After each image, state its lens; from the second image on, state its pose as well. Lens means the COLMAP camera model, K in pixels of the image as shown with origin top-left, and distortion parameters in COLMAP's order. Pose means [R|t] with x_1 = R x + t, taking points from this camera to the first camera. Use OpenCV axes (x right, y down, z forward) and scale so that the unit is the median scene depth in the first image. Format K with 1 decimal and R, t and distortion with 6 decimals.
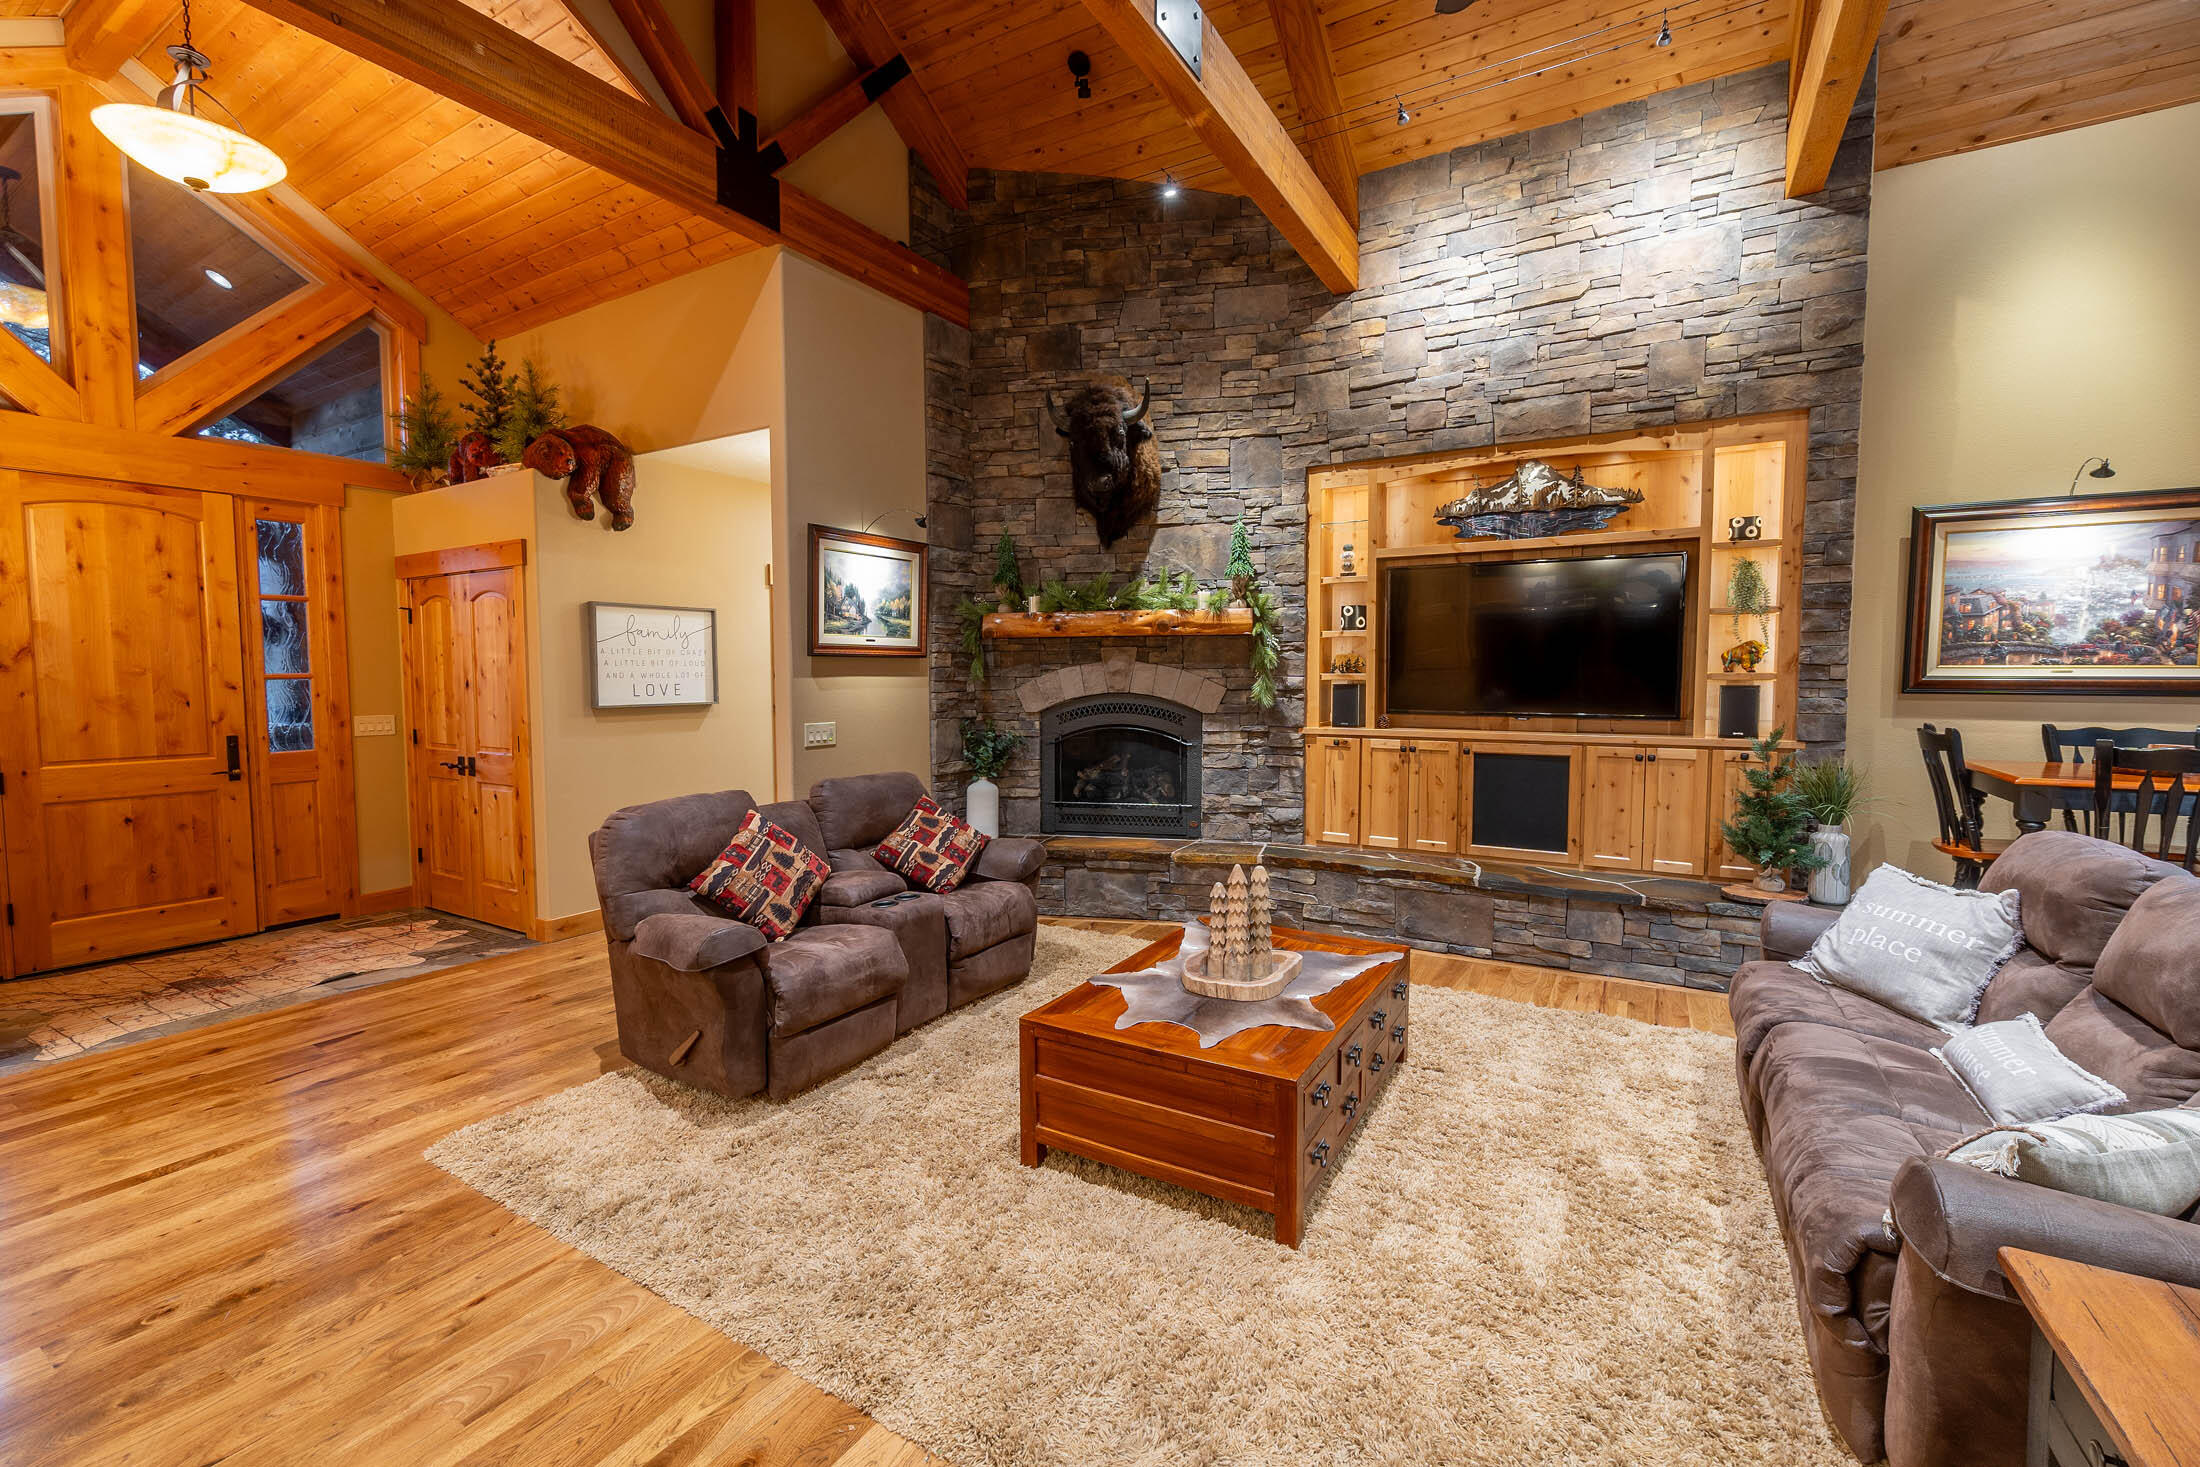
lens RADIAL K [[929.4, 0, 1089.3], [0, 929.4, 727.6], [0, 0, 1]] dist [-0.009008, 0.001061]
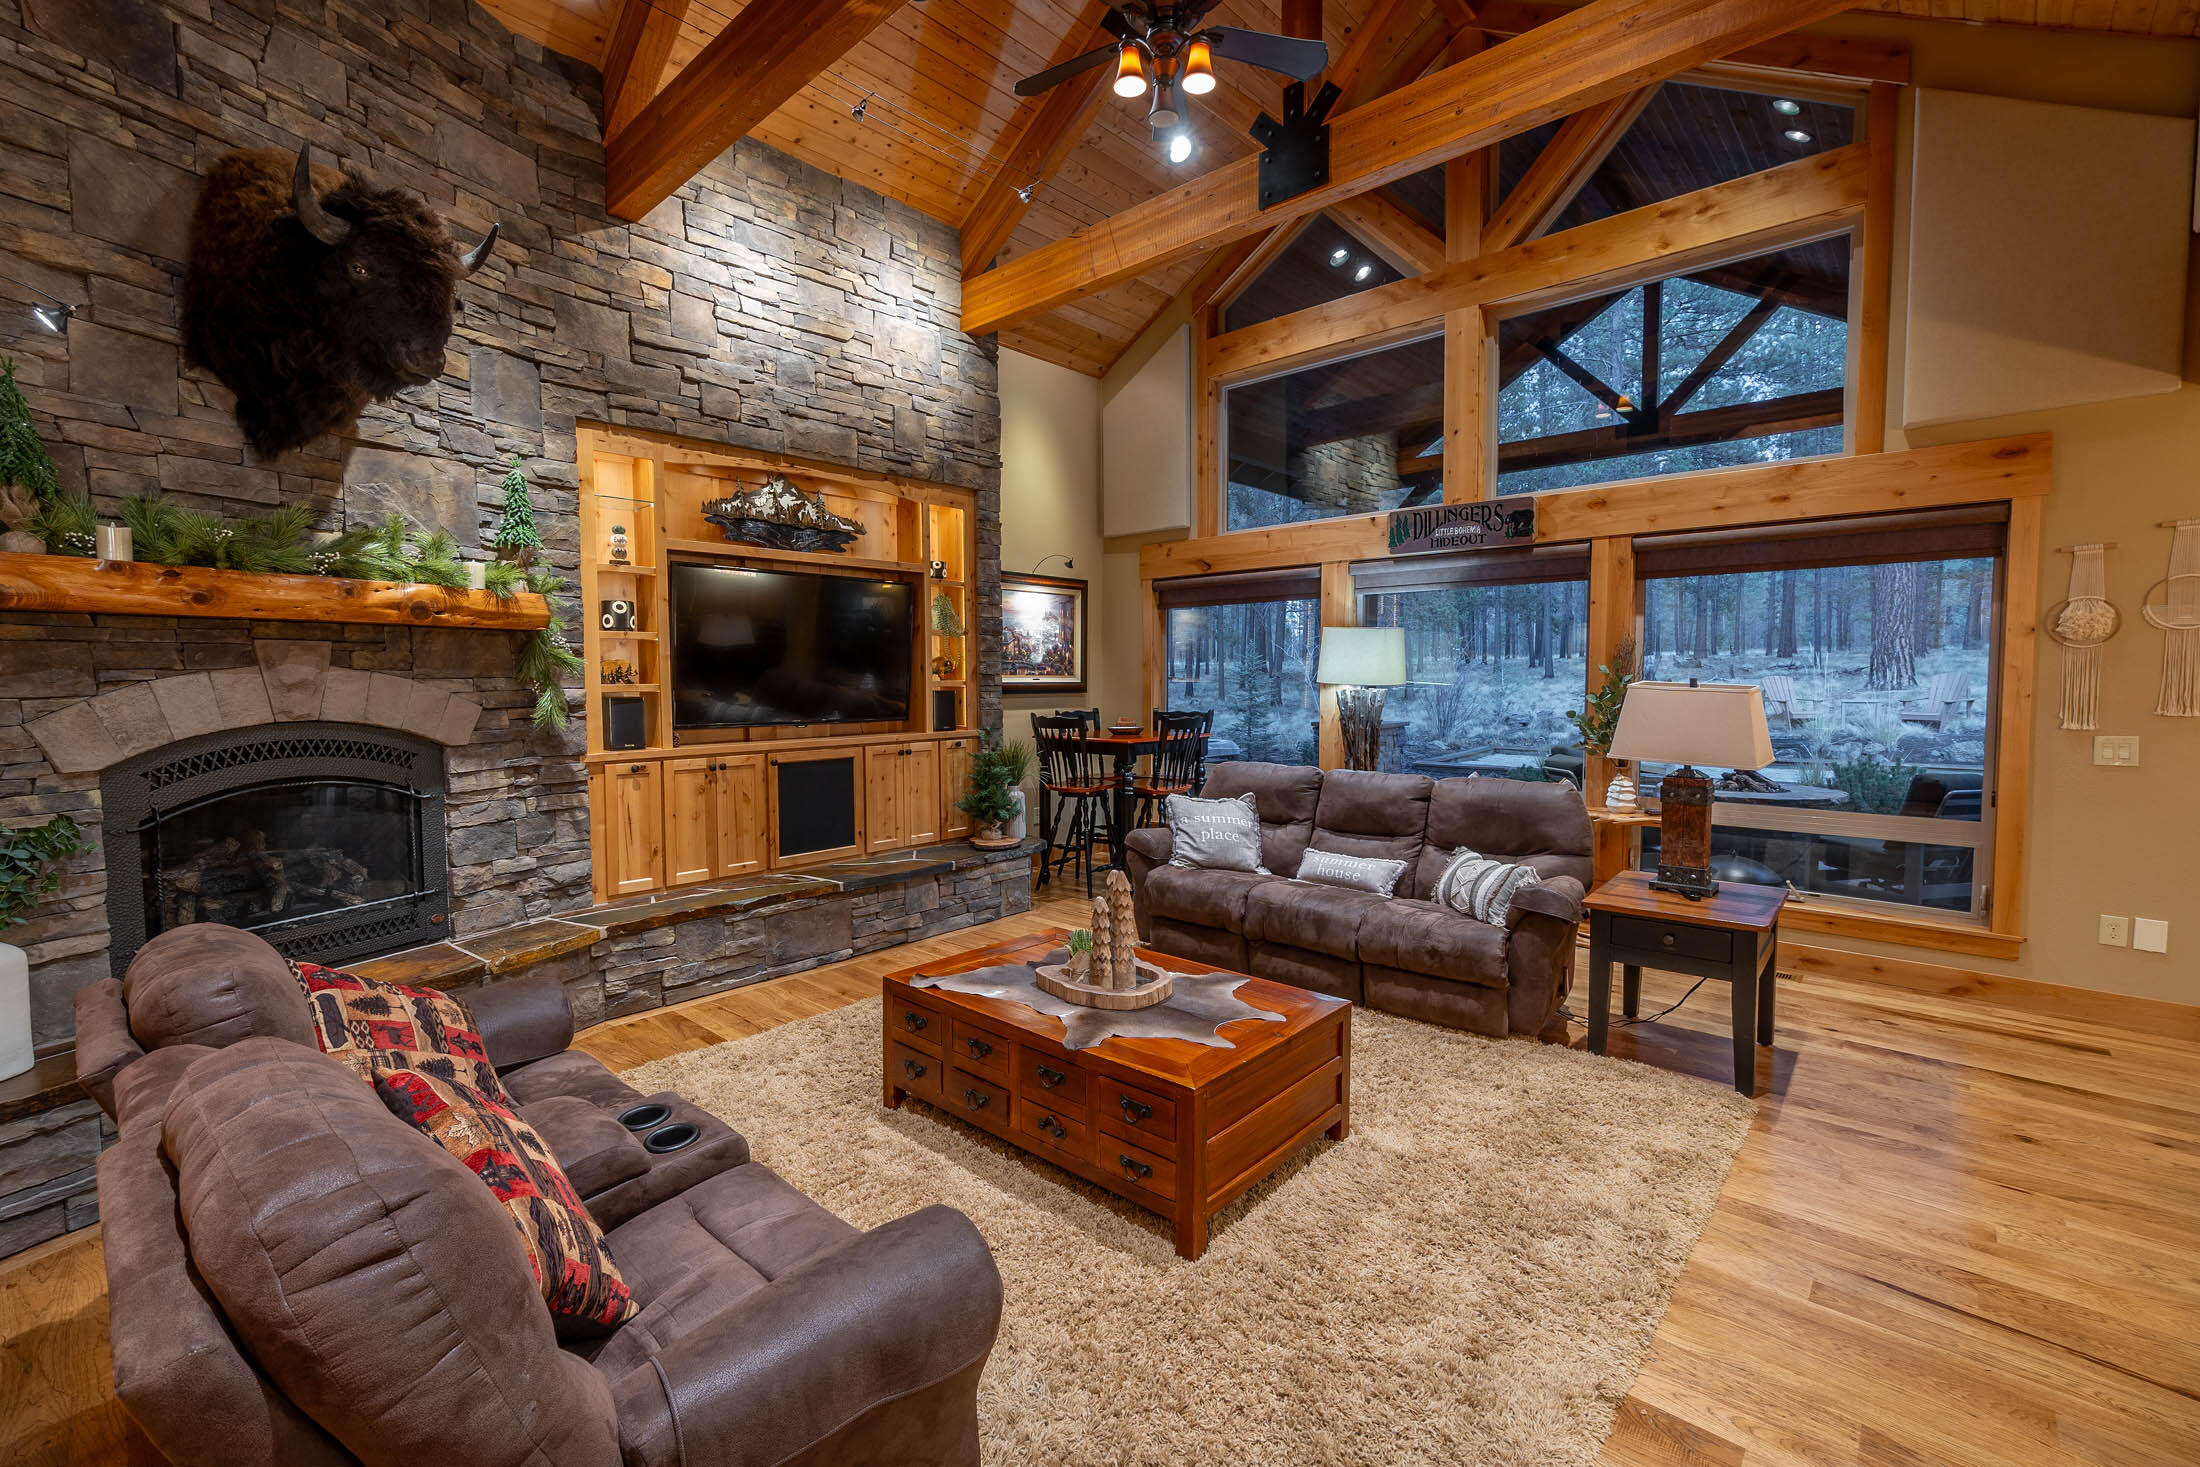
lens RADIAL K [[929.4, 0, 1089.3], [0, 929.4, 727.6], [0, 0, 1]] dist [-0.009008, 0.001061]
pose [[0.206645, -0.051849, 0.977041, -0.464538], [0.064546, 0.997142, 0.039264, -0.027447], [-0.976285, 0.054951, 0.209401, 0.460062]]
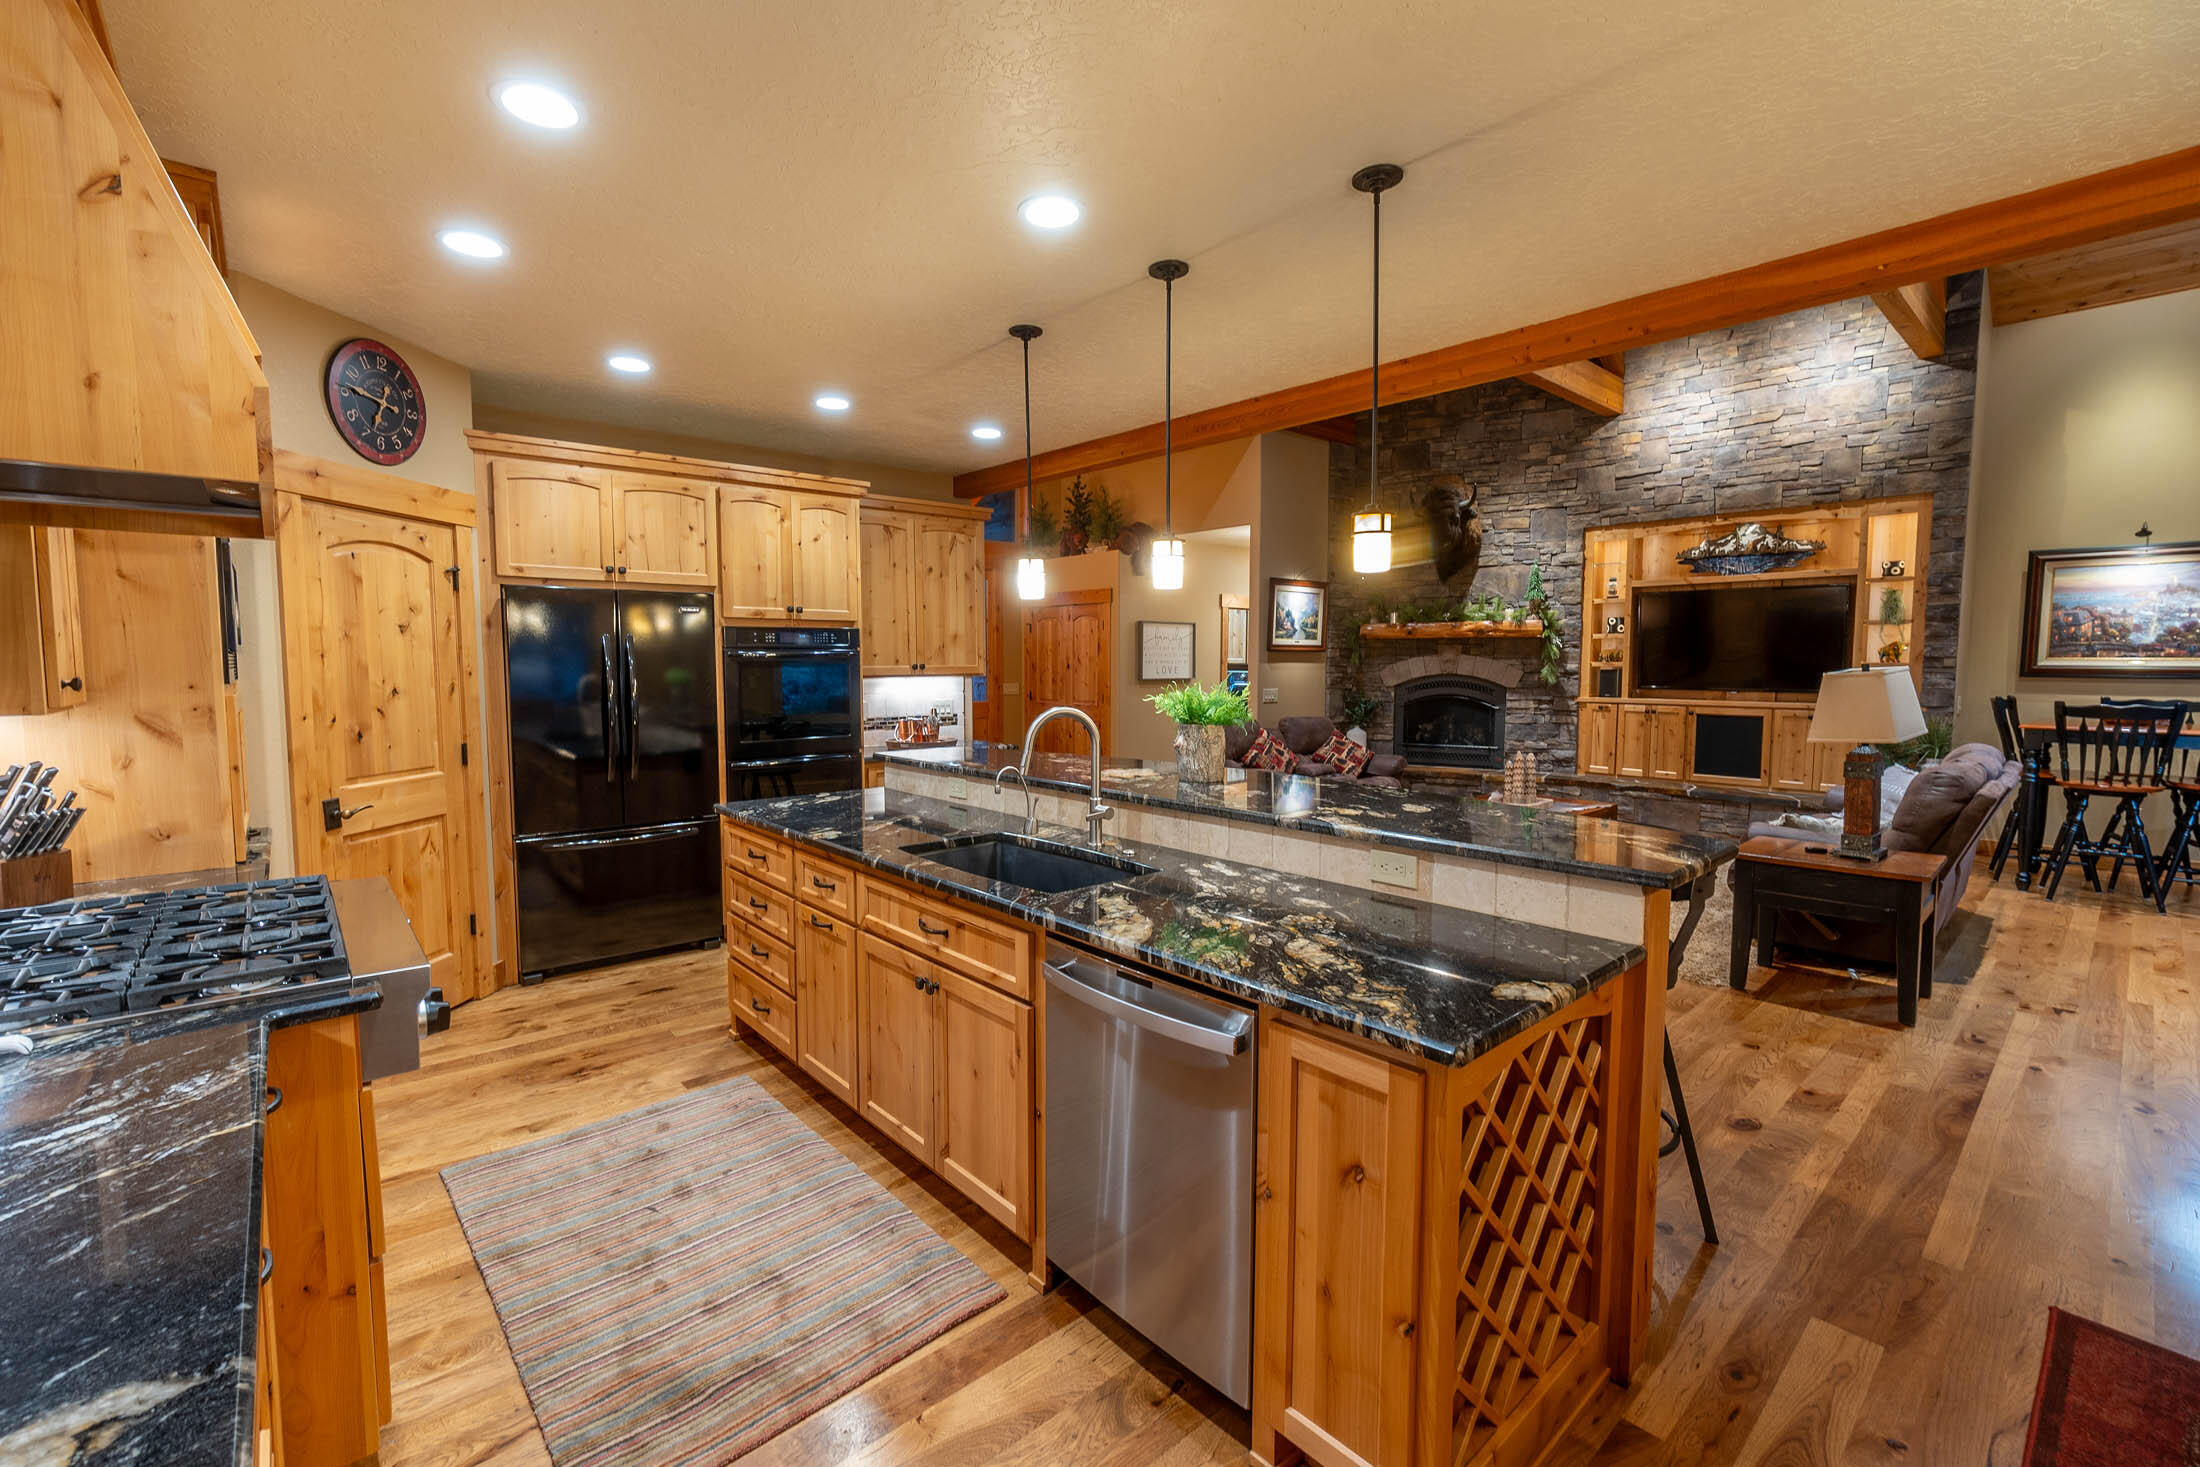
lens RADIAL K [[929.4, 0, 1089.3], [0, 929.4, 727.6], [0, 0, 1]] dist [-0.009008, 0.001061]
pose [[0.953103, 0.024836, -0.301626, -0.079941], [-0.021328, 0.999661, 0.014917, 0.047083], [0.301894, -0.007784, 0.953310, -0.749824]]
